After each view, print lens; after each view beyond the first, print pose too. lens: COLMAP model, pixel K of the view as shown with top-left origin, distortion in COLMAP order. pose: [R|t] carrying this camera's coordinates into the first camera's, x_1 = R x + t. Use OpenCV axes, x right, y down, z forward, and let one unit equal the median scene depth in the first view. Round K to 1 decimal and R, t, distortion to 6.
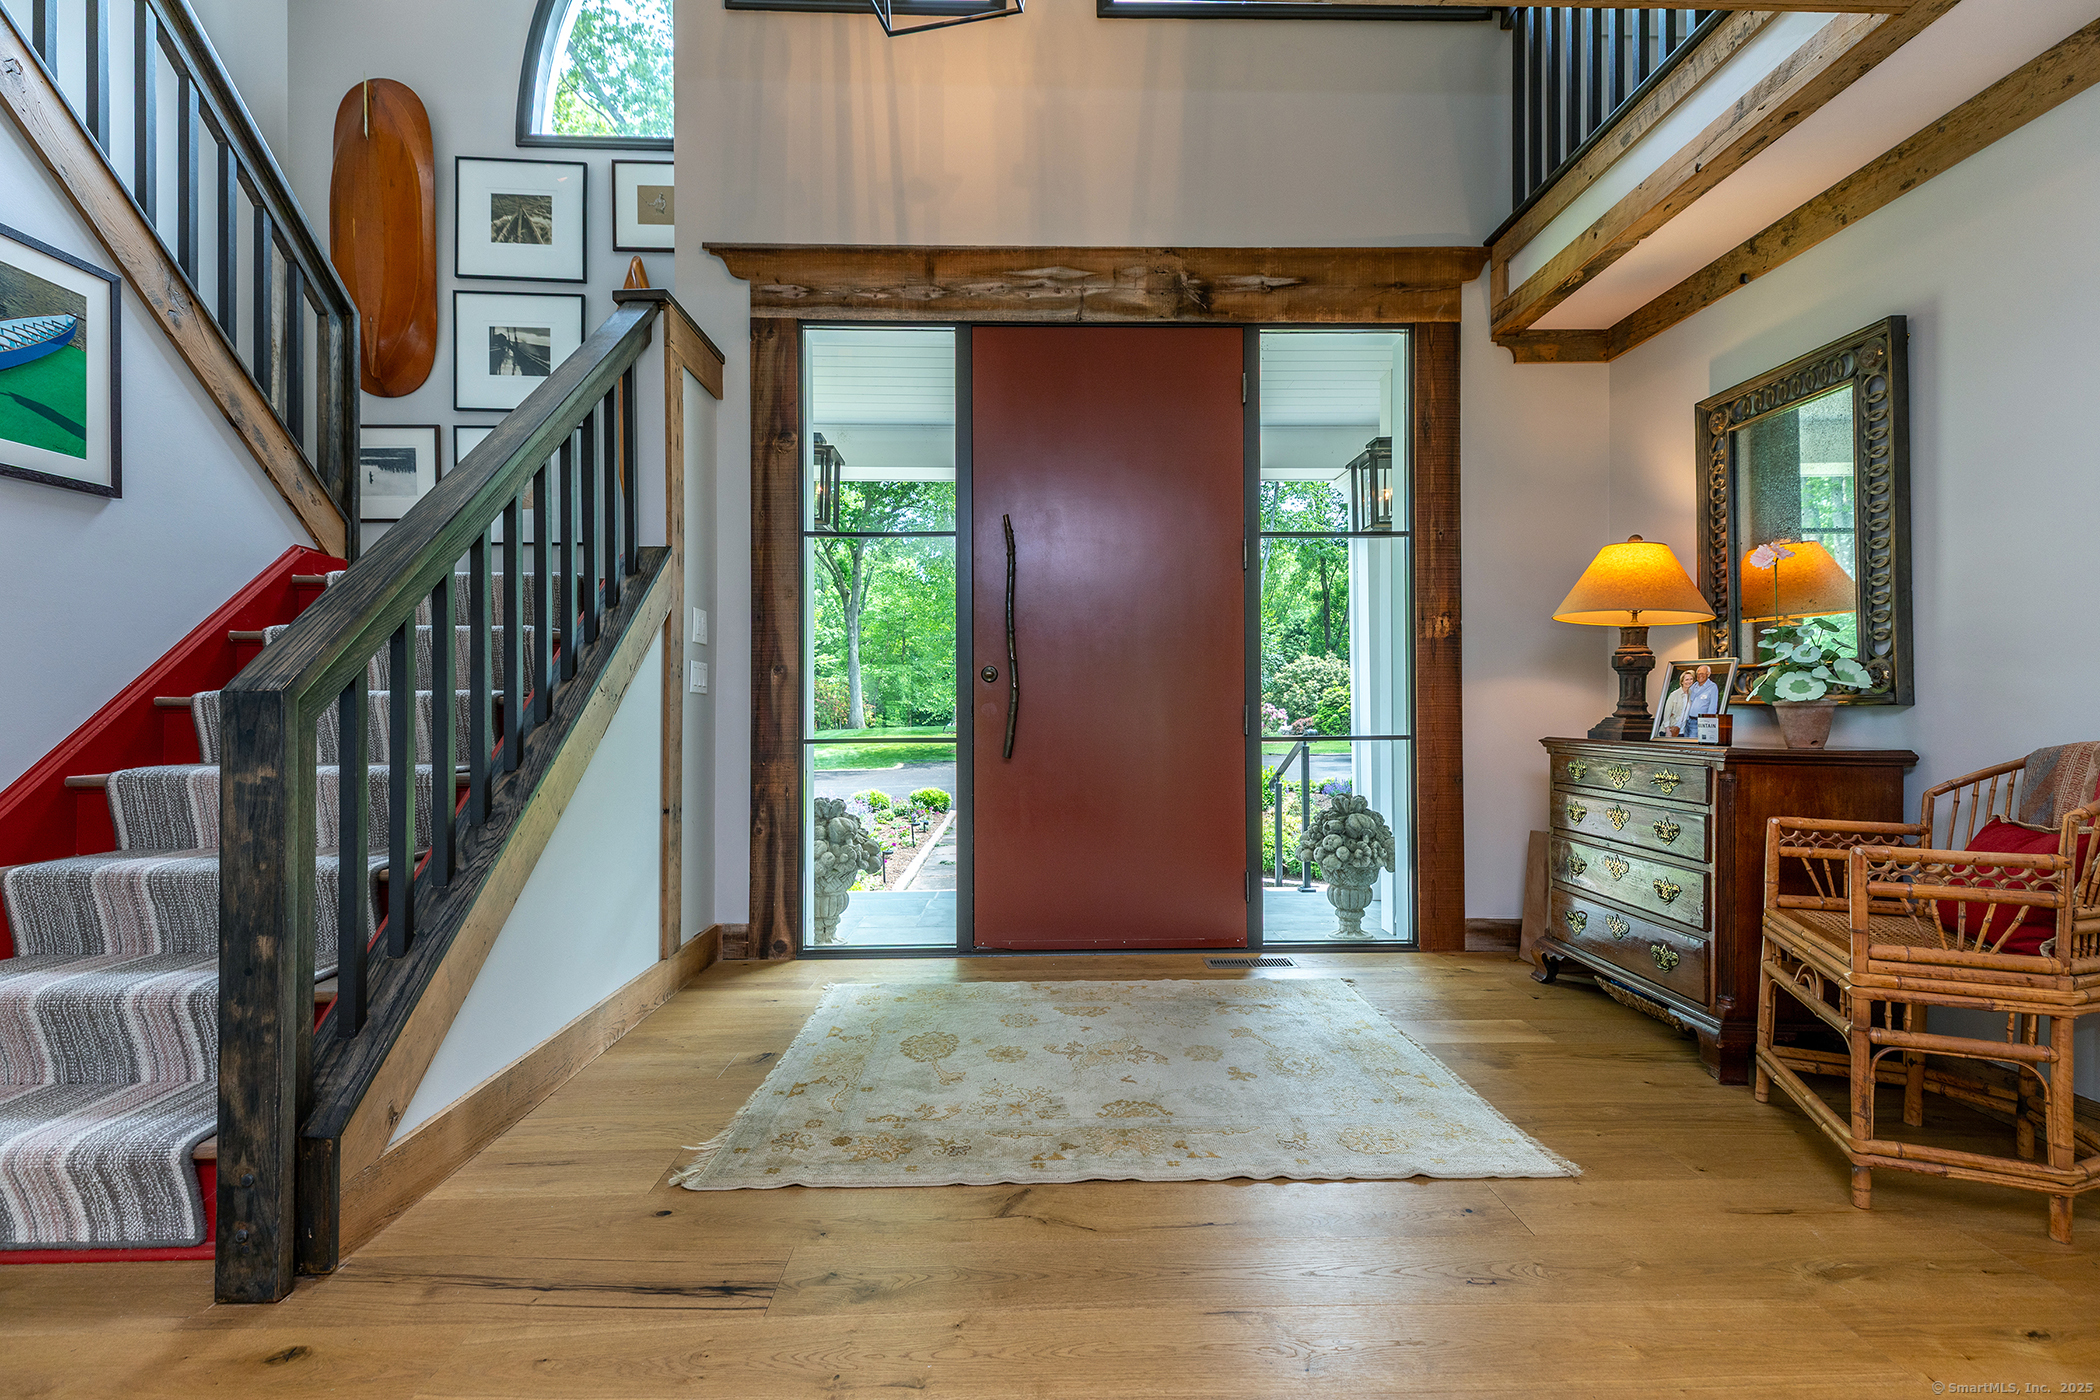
lens RADIAL K [[938.7, 0, 1044.4], [0, 938.7, 697.6], [0, 0, 1]] dist [0.022836, -0.005761]
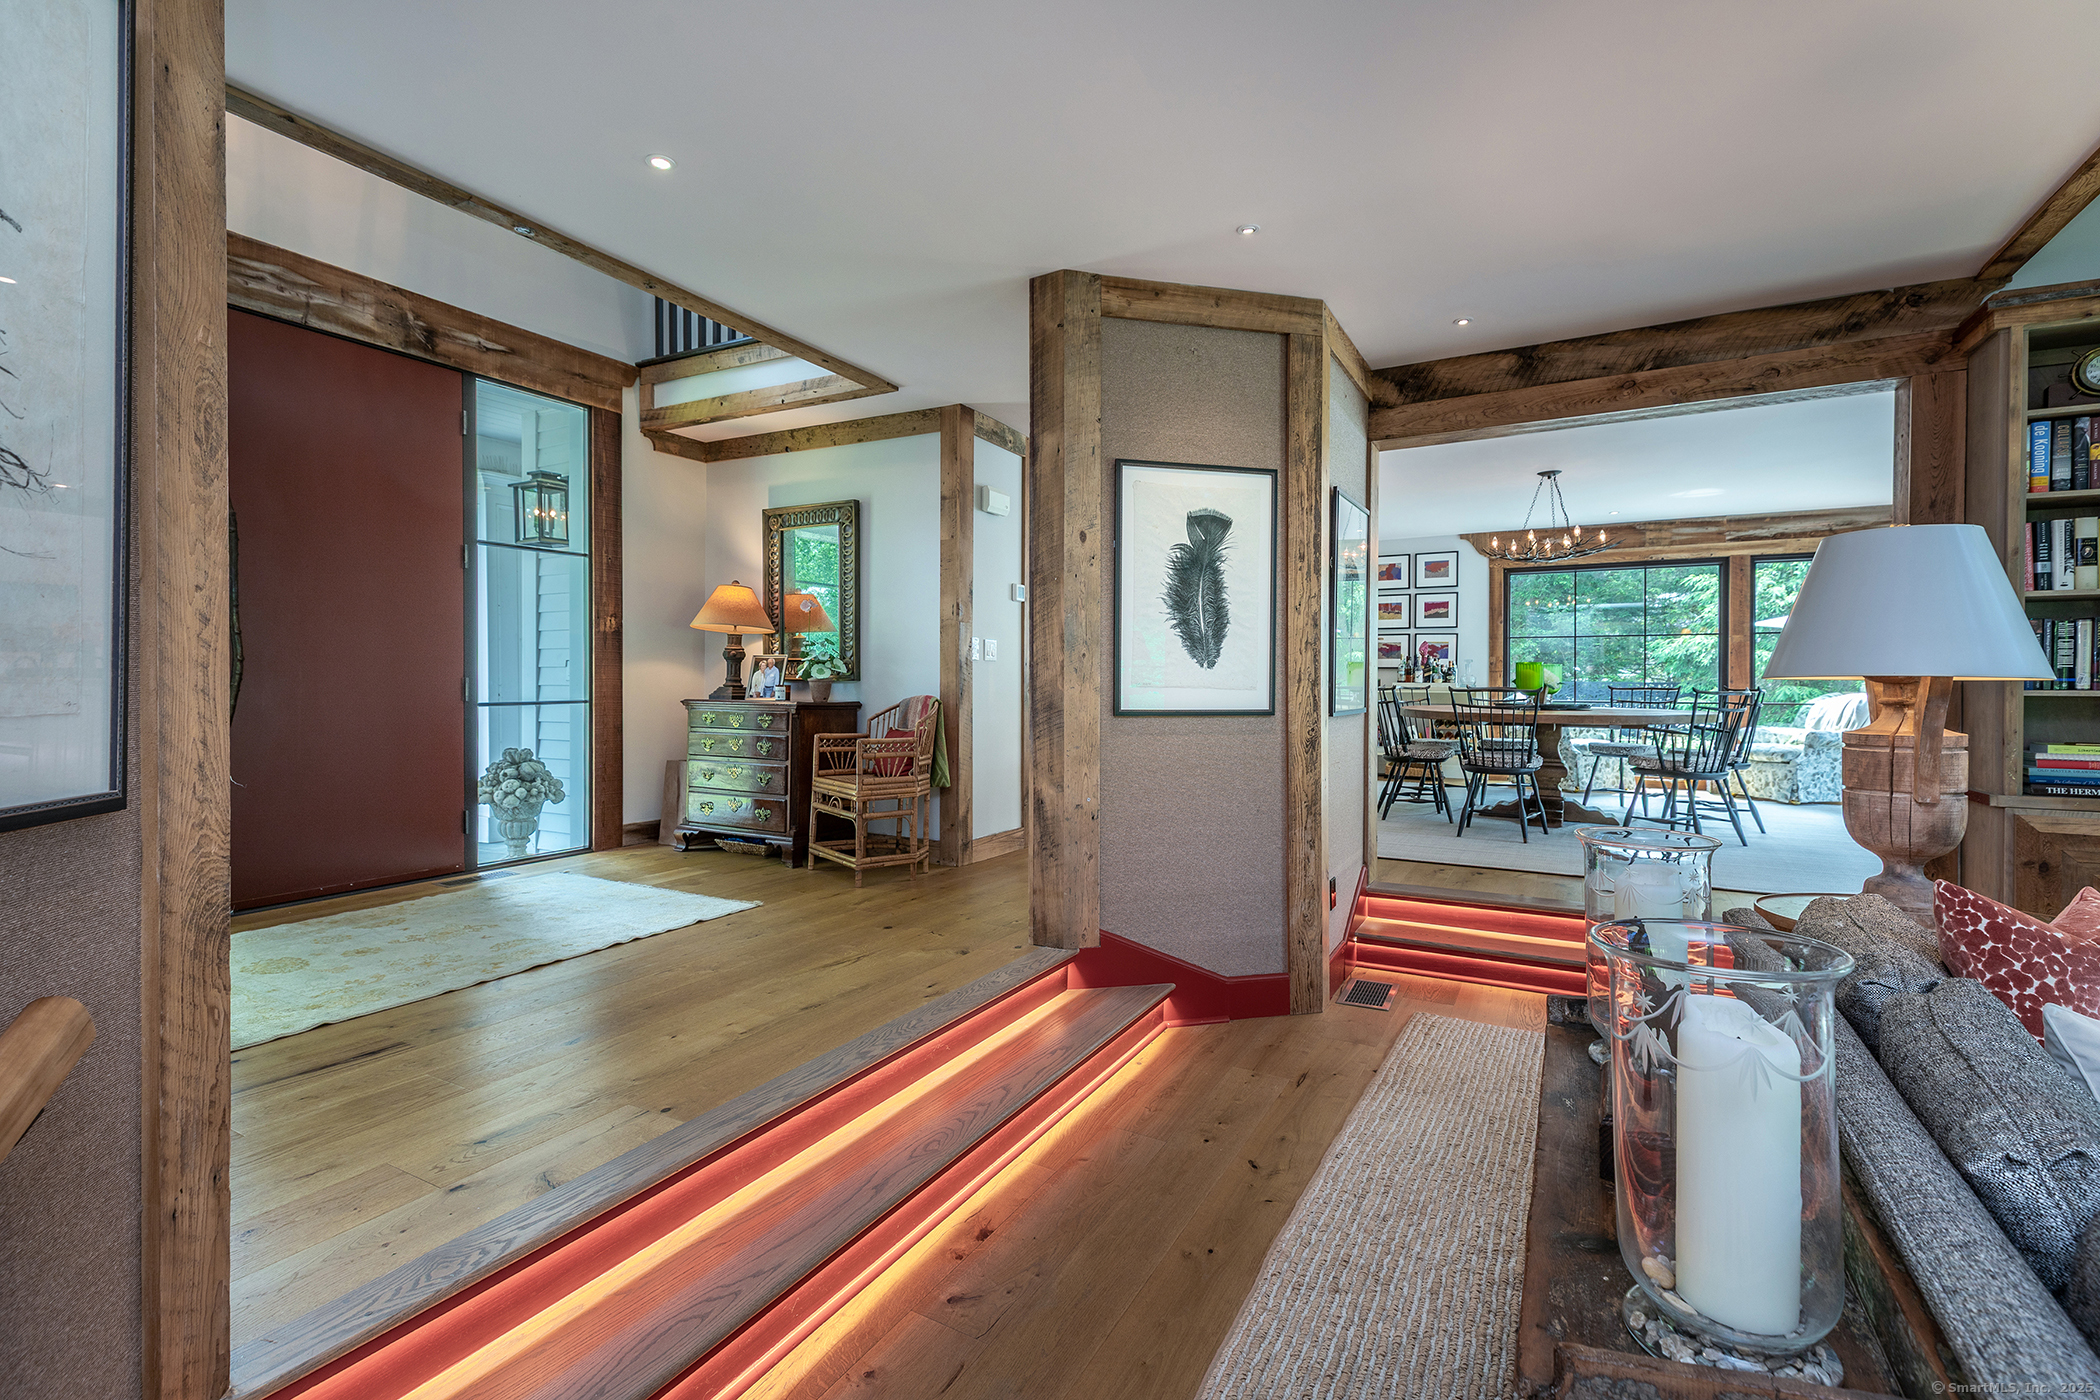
lens RADIAL K [[938.7, 0, 1046.8], [0, 938.7, 694.7], [0, 0, 1]] dist [0.022836, -0.005761]
pose [[0.517456, -0.007318, 0.855678, -0.474240], [-0.014042, 0.999756, 0.017041, -0.001569], [-0.855594, -0.020833, 0.517227, -0.320606]]
